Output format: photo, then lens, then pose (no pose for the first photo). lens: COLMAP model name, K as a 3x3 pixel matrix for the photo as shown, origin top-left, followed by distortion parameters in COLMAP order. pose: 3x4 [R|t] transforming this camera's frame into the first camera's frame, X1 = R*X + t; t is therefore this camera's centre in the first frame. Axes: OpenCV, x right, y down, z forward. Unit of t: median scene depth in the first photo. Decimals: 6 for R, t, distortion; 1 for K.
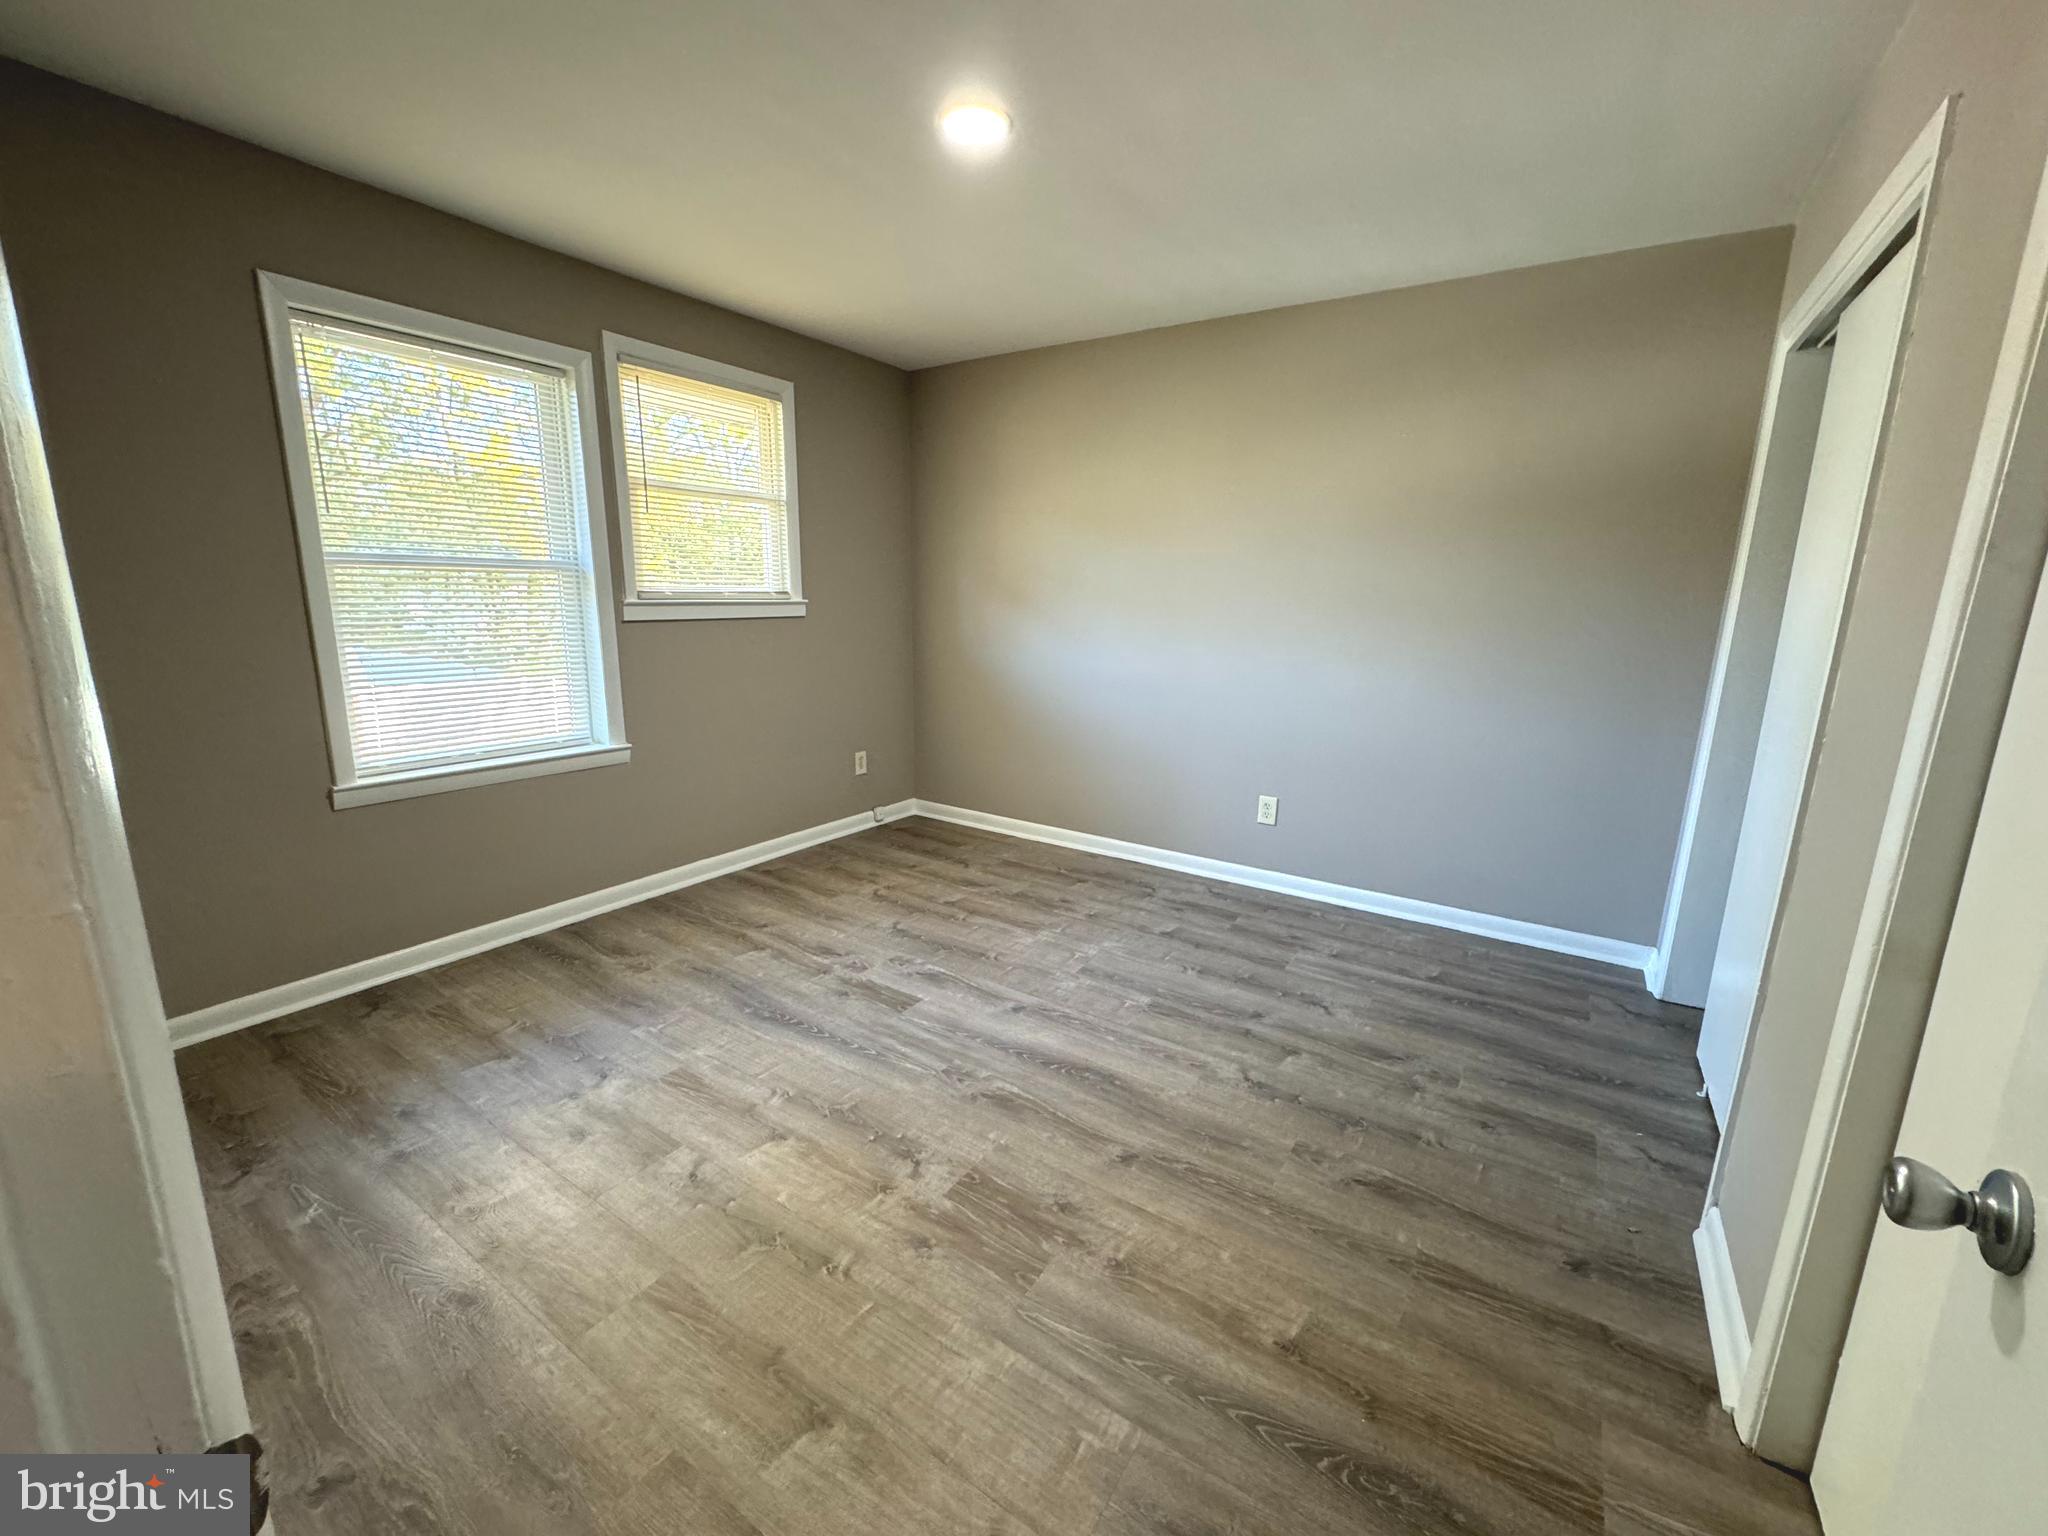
lens RADIAL K [[812.4, 0, 1014.5], [0, 812.4, 755.3], [0, 0, 1]] dist [-0.003278, 0.000215]
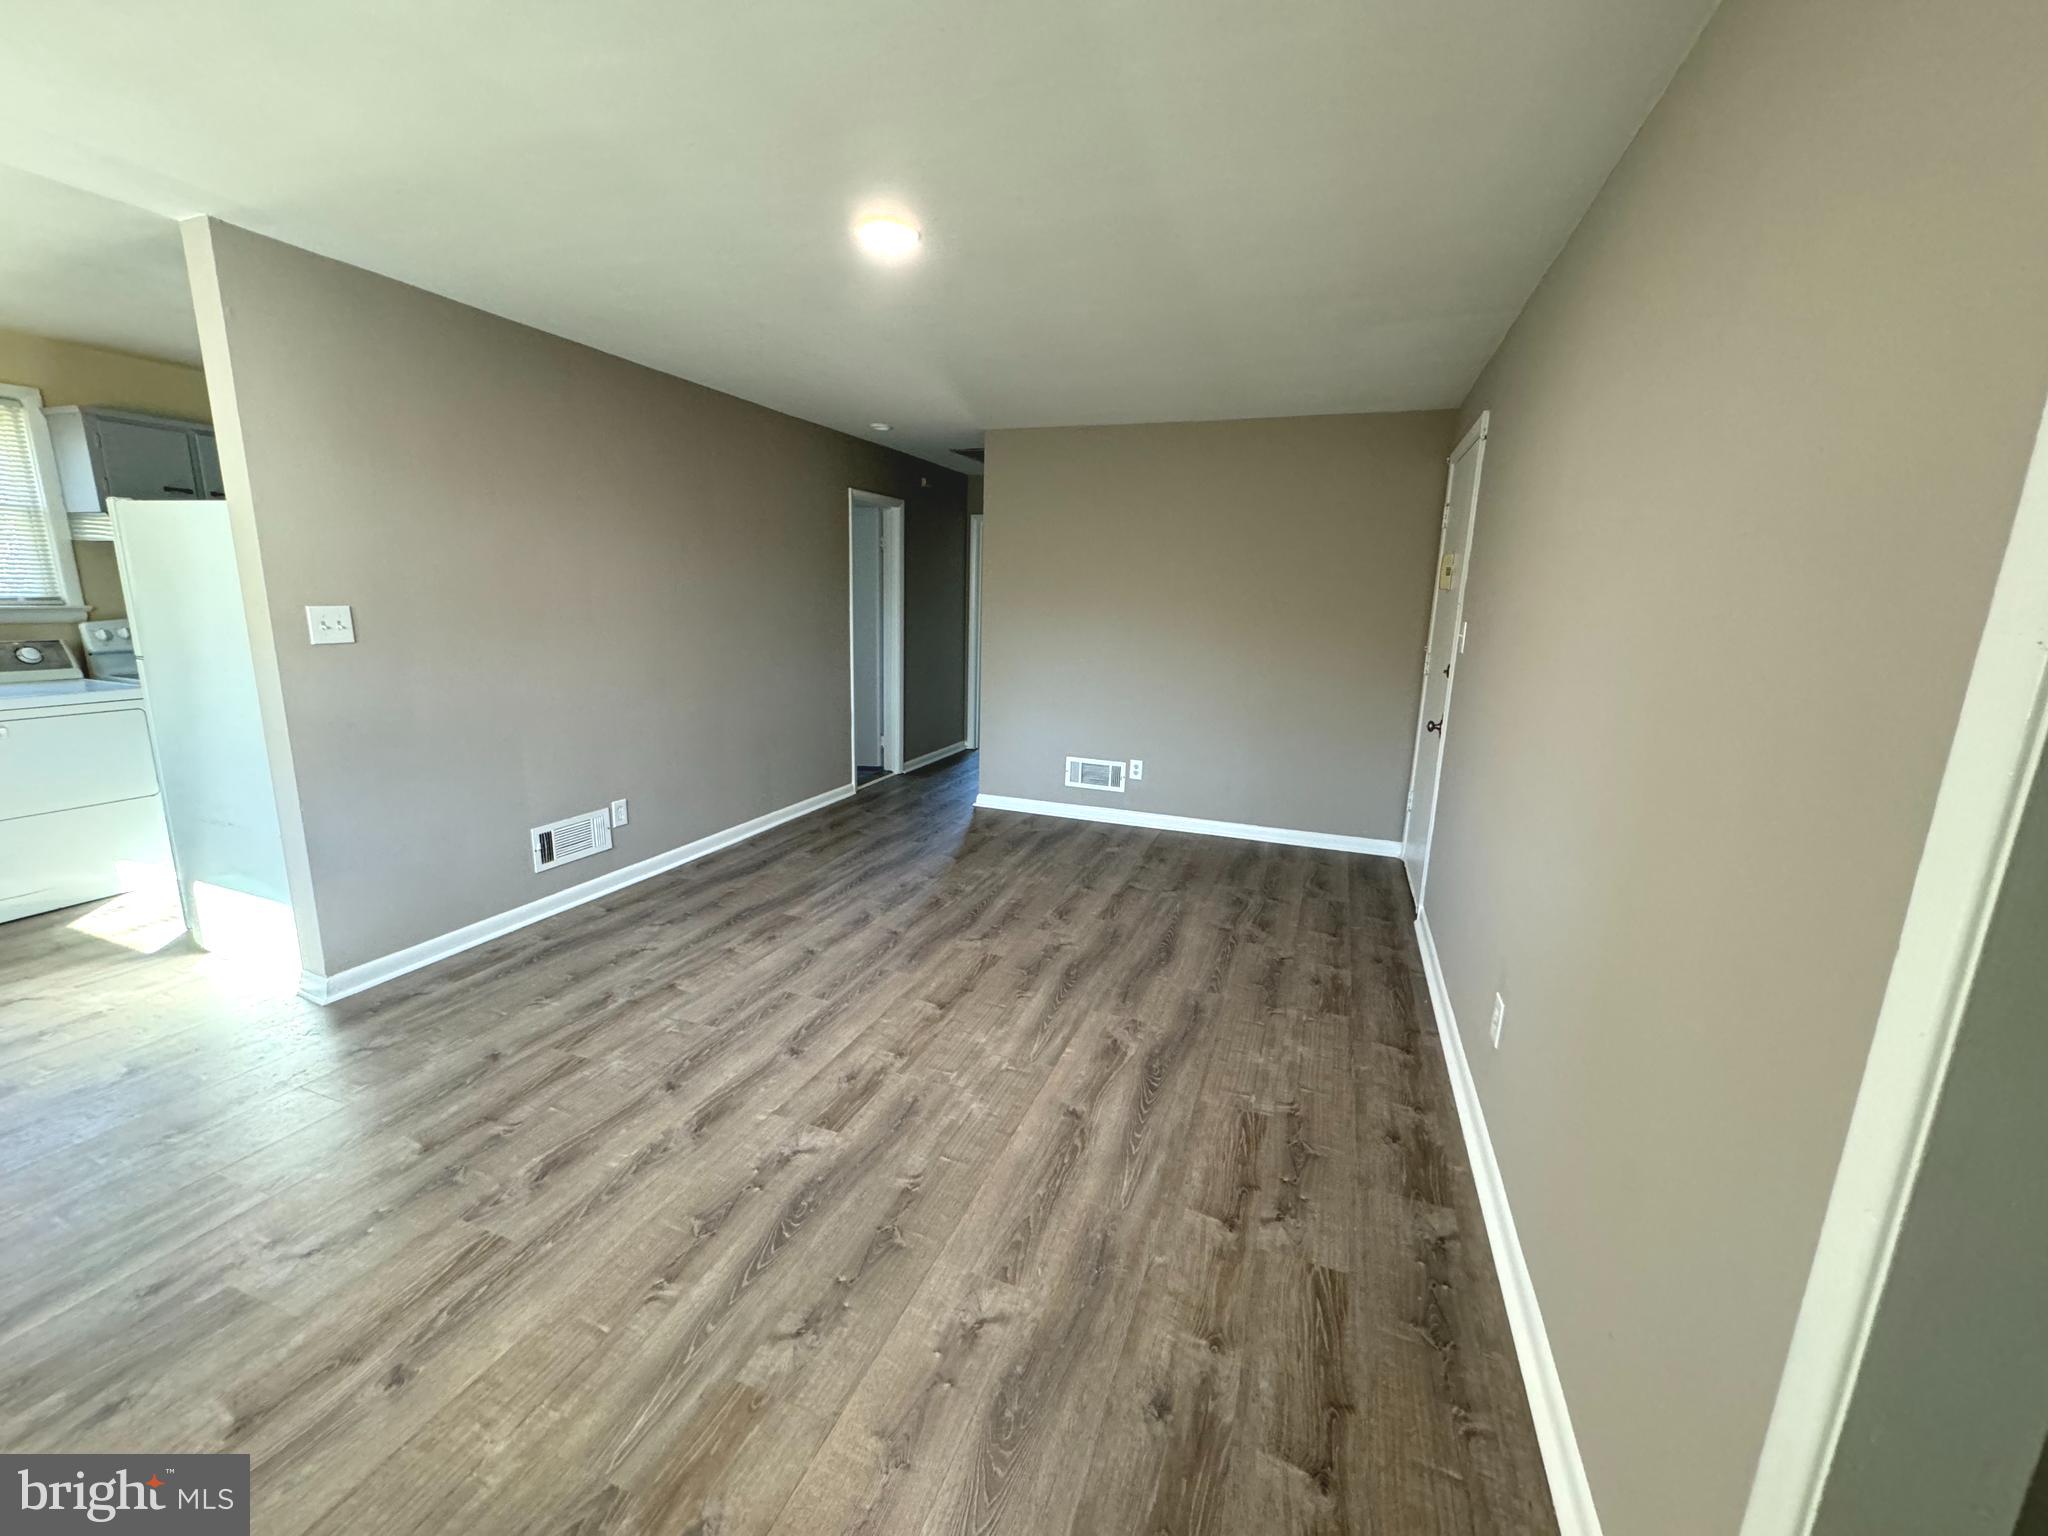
lens RADIAL K [[812.4, 0, 1023.8], [0, 812.4, 767.2], [0, 0, 1]] dist [-0.003278, 0.000215]
pose [[-0.228885, -0.211330, 0.950238, -0.819544], [0.178801, 0.950416, 0.254438, -0.200001], [-0.956892, 0.228140, -0.179750, 0.577564]]
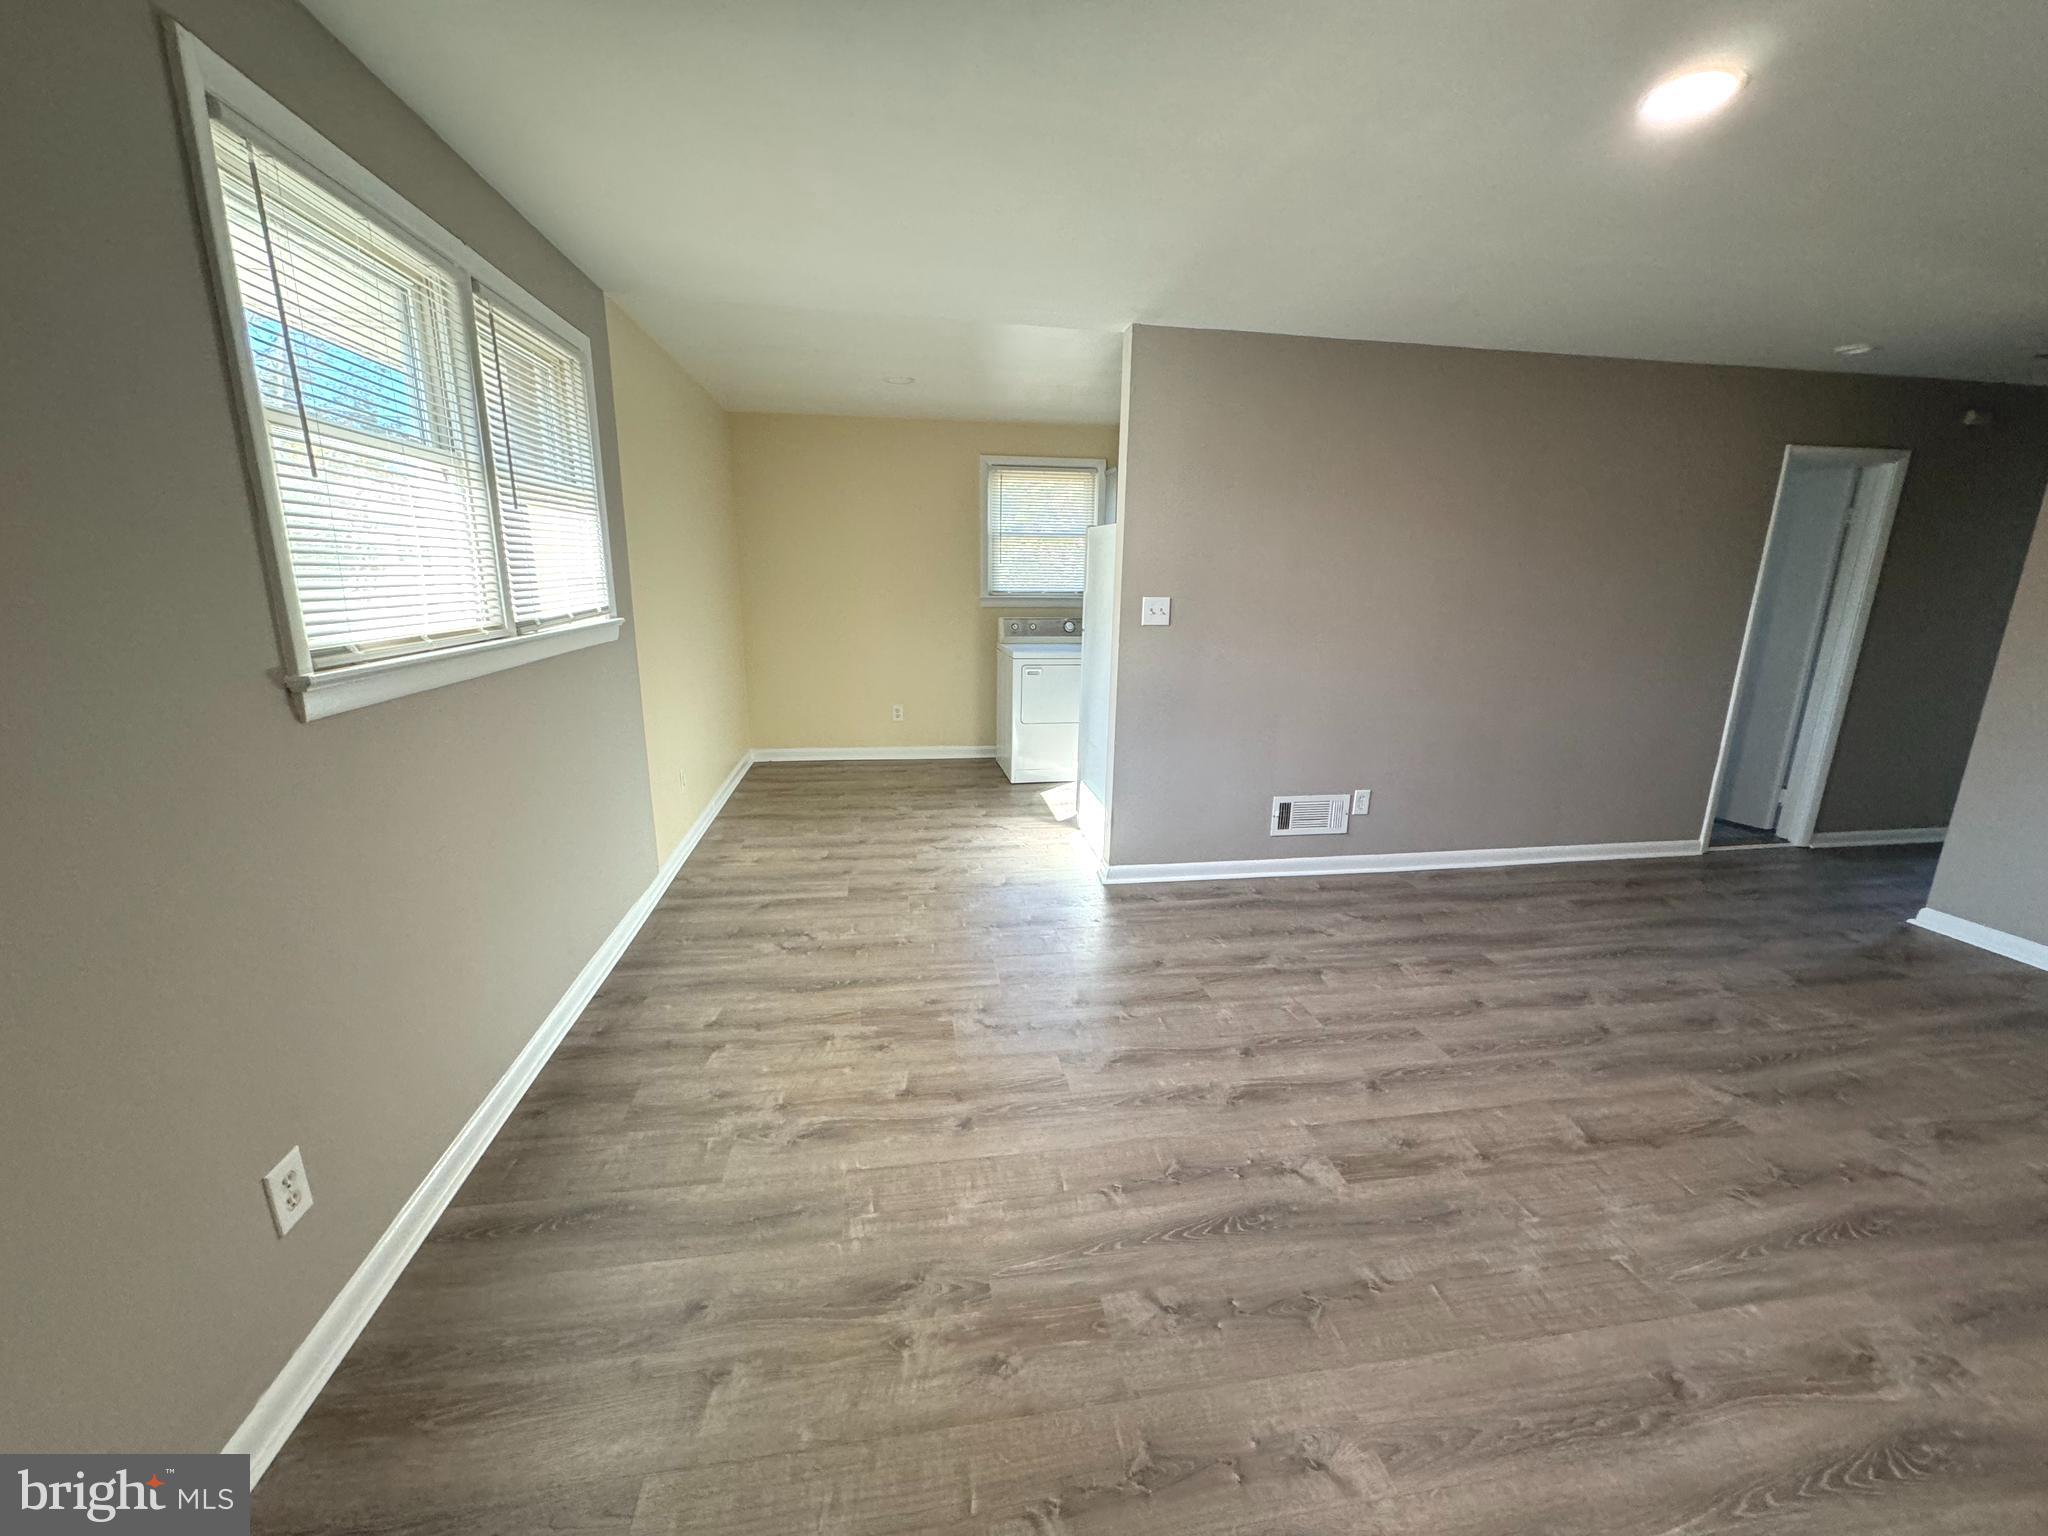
lens RADIAL K [[812.4, 0, 1030.4], [0, 812.4, 765.1], [0, 0, 1]] dist [-0.003278, 0.000215]
pose [[0.727071, -0.149677, 0.670048, -0.639000], [0.131397, 0.988242, 0.078177, -0.098227], [-0.673871, 0.031201, 0.738190, 0.116933]]
